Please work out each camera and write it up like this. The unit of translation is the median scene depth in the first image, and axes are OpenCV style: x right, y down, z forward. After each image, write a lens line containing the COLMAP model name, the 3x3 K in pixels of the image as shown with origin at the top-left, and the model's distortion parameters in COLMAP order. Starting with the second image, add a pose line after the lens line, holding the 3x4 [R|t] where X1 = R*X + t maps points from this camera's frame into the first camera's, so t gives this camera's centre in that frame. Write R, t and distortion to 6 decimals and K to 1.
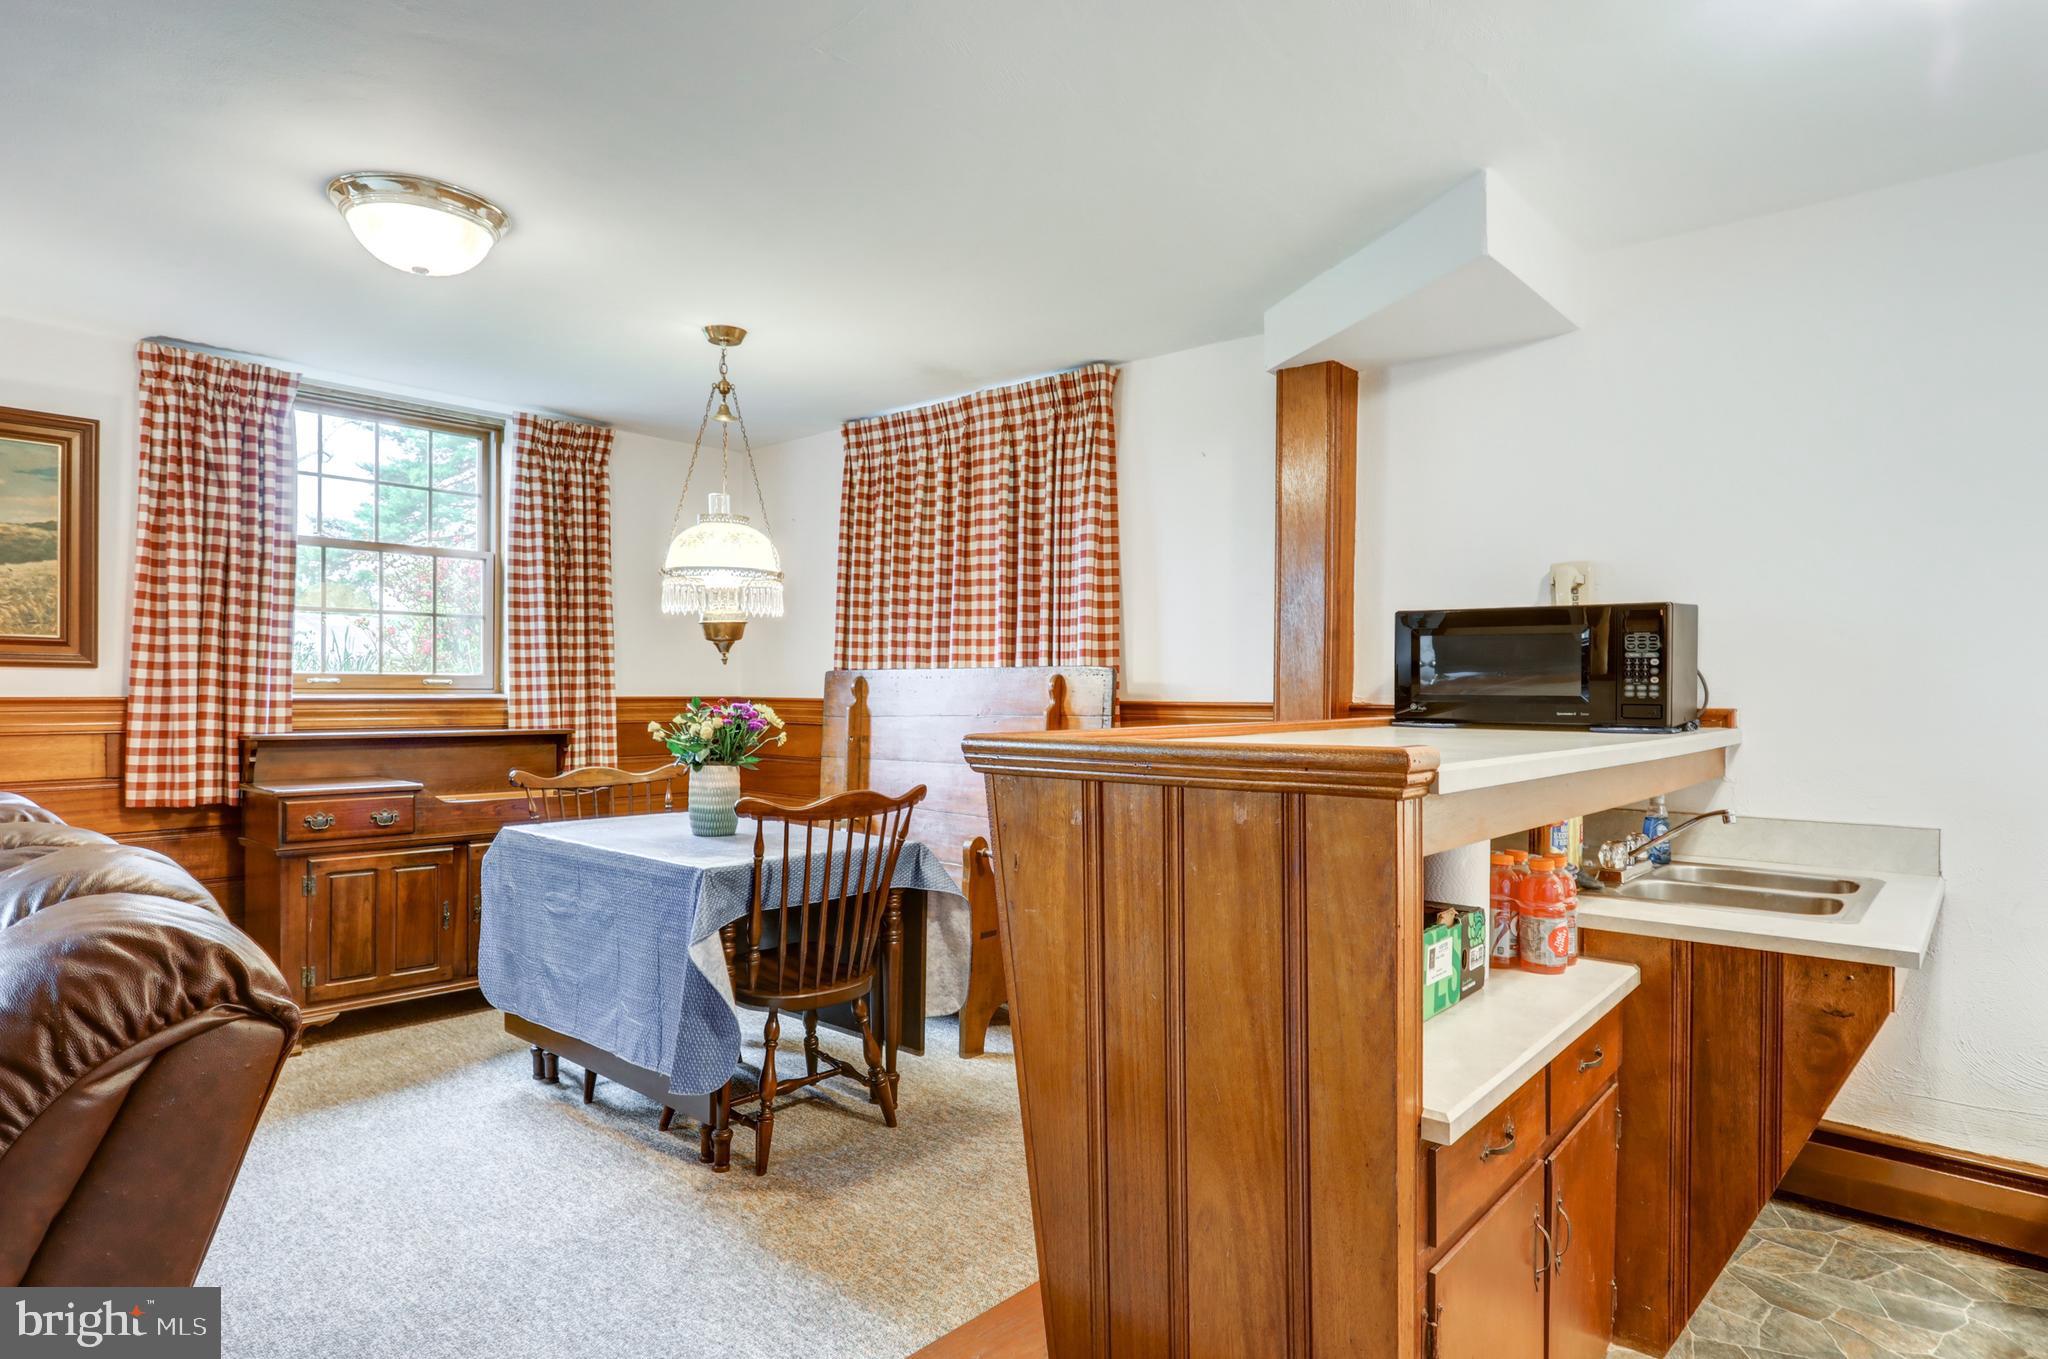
lens RADIAL K [[1133.2, 0, 1026.1], [0, 1133.2, 678.0], [0, 0, 1]] dist [-0.001728, -0.000027]
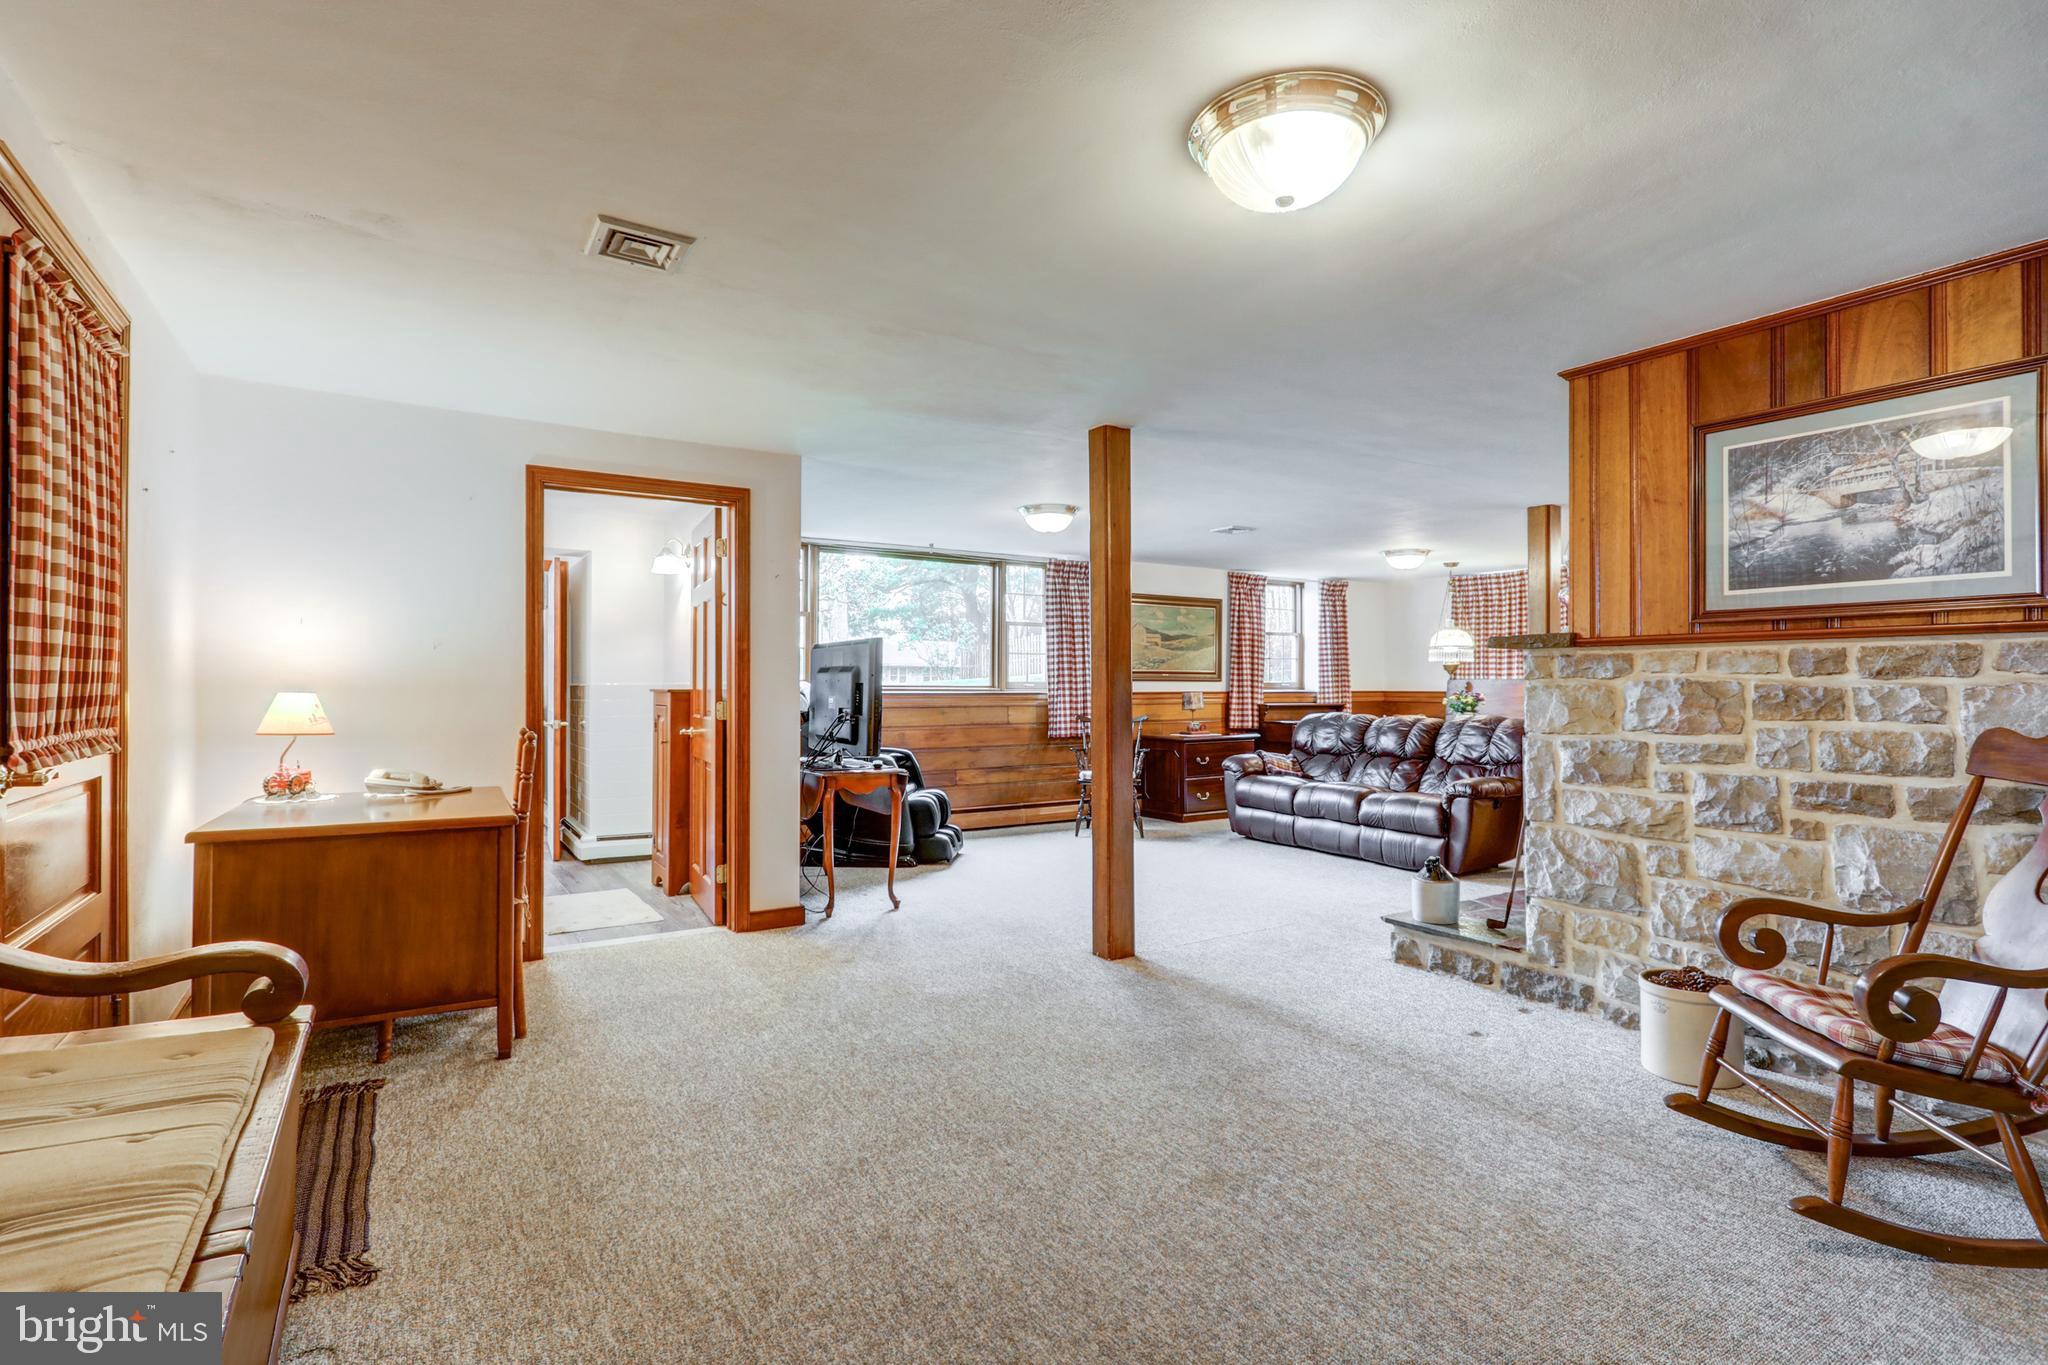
lens RADIAL K [[983.3, 0, 1021.9], [0, 983.3, 682.9], [0, 0, 1]] dist [-0.000952, 0.001744]
pose [[0.957680, -0.004363, -0.287801, -0.578852], [0.005836, 0.999974, 0.004261, -0.018808], [0.287774, -0.005760, 0.957681, -1.677694]]
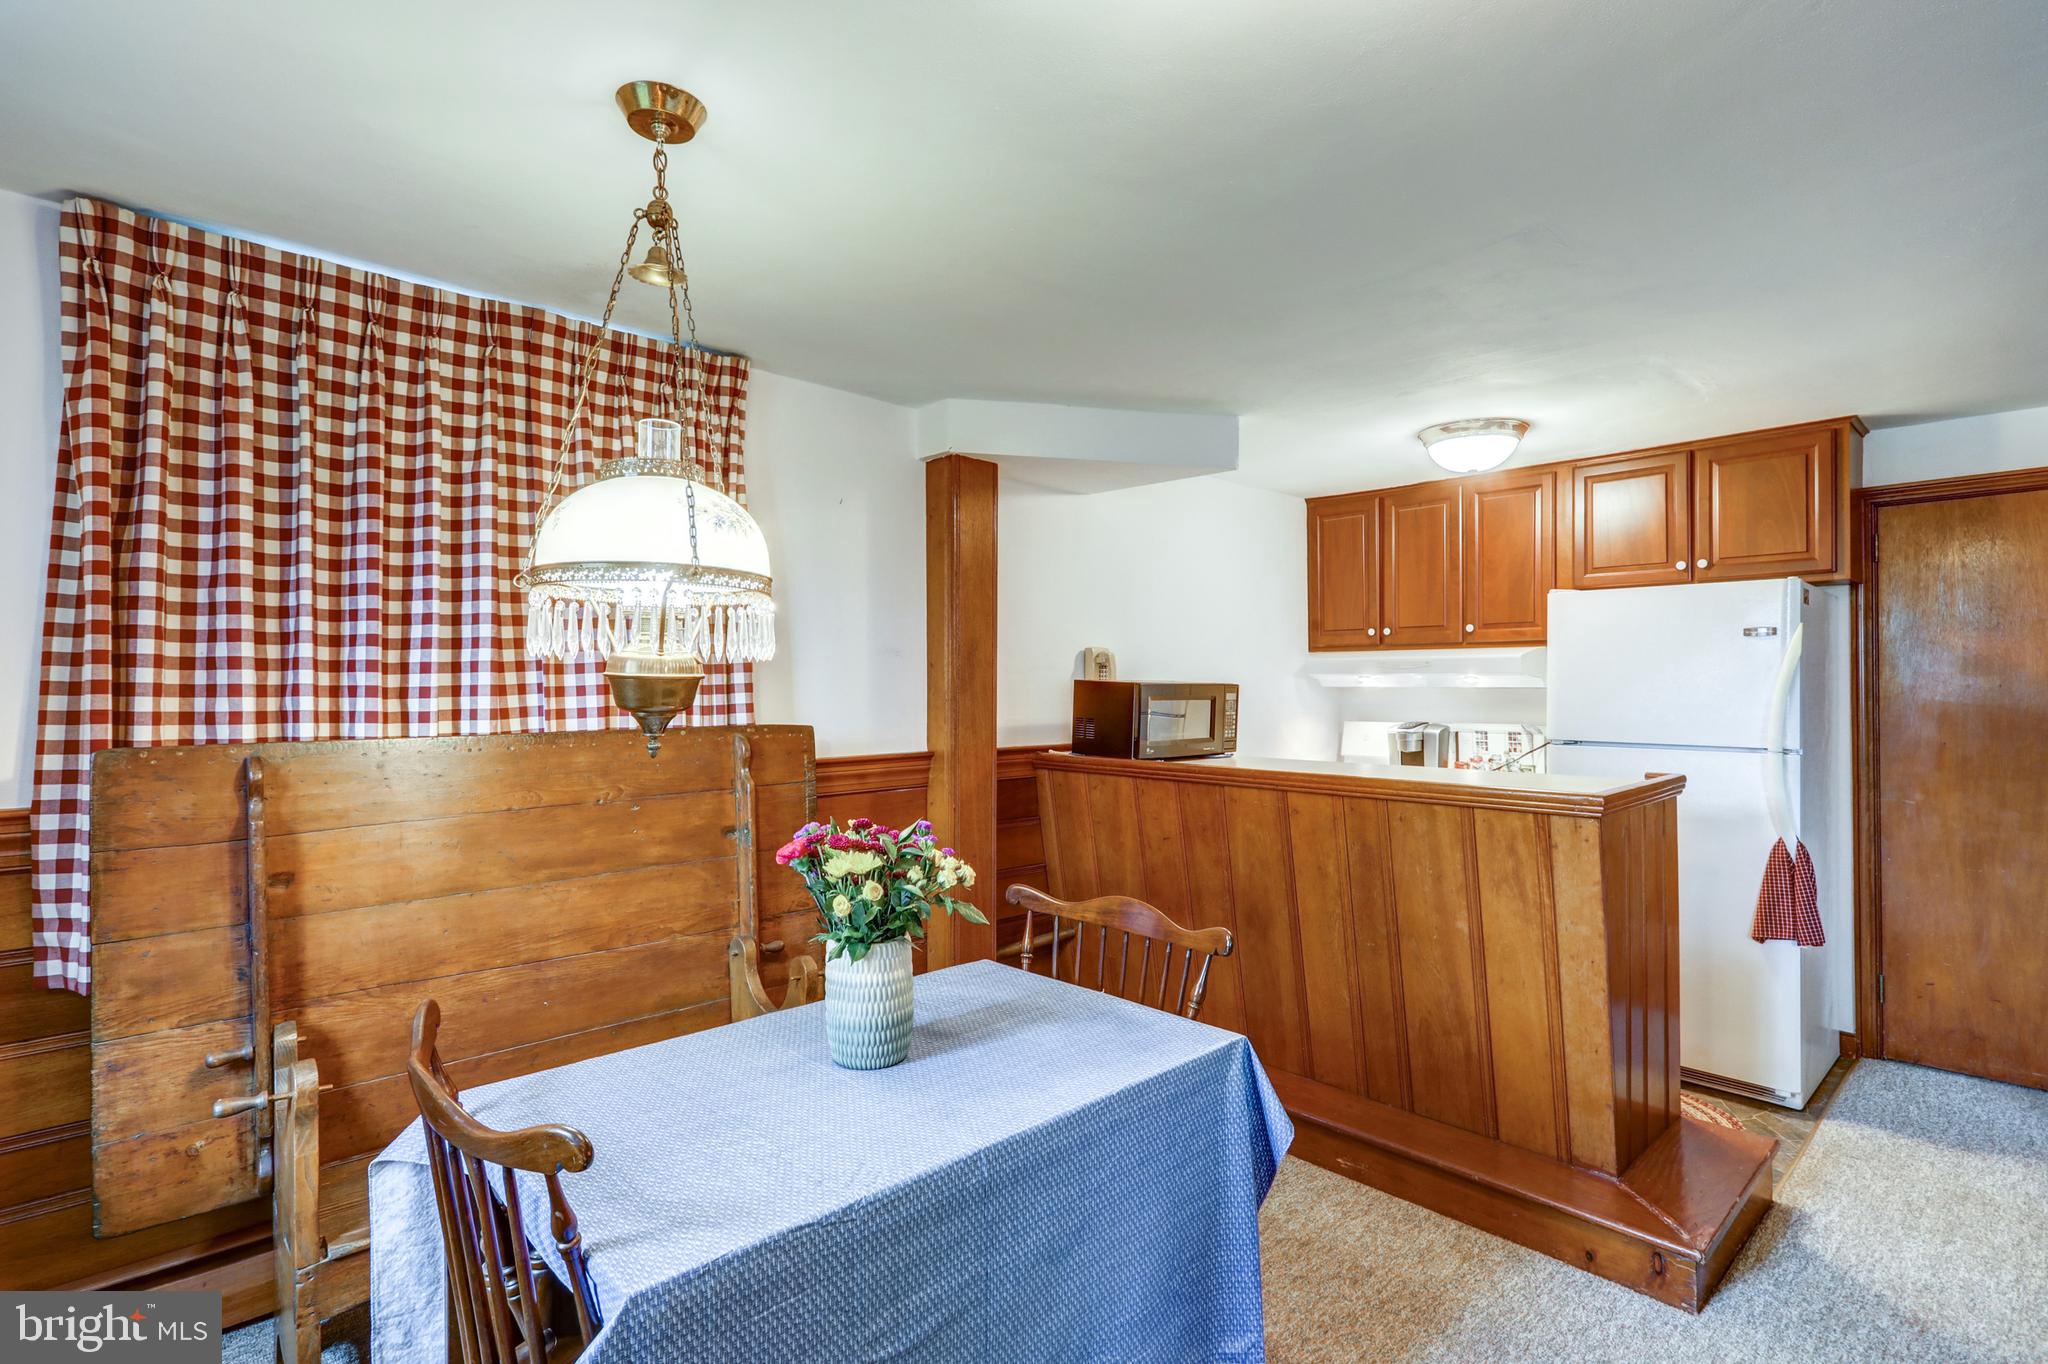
lens RADIAL K [[983.3, 0, 1024.6], [0, 983.3, 678.8], [0, 0, 1]] dist [-0.000952, 0.001744]
pose [[0.100070, 0.001155, 0.994980, -0.671261], [-0.007512, 0.999972, -0.000405, -0.047467], [-0.994952, -0.007434, 0.100076, 0.769646]]
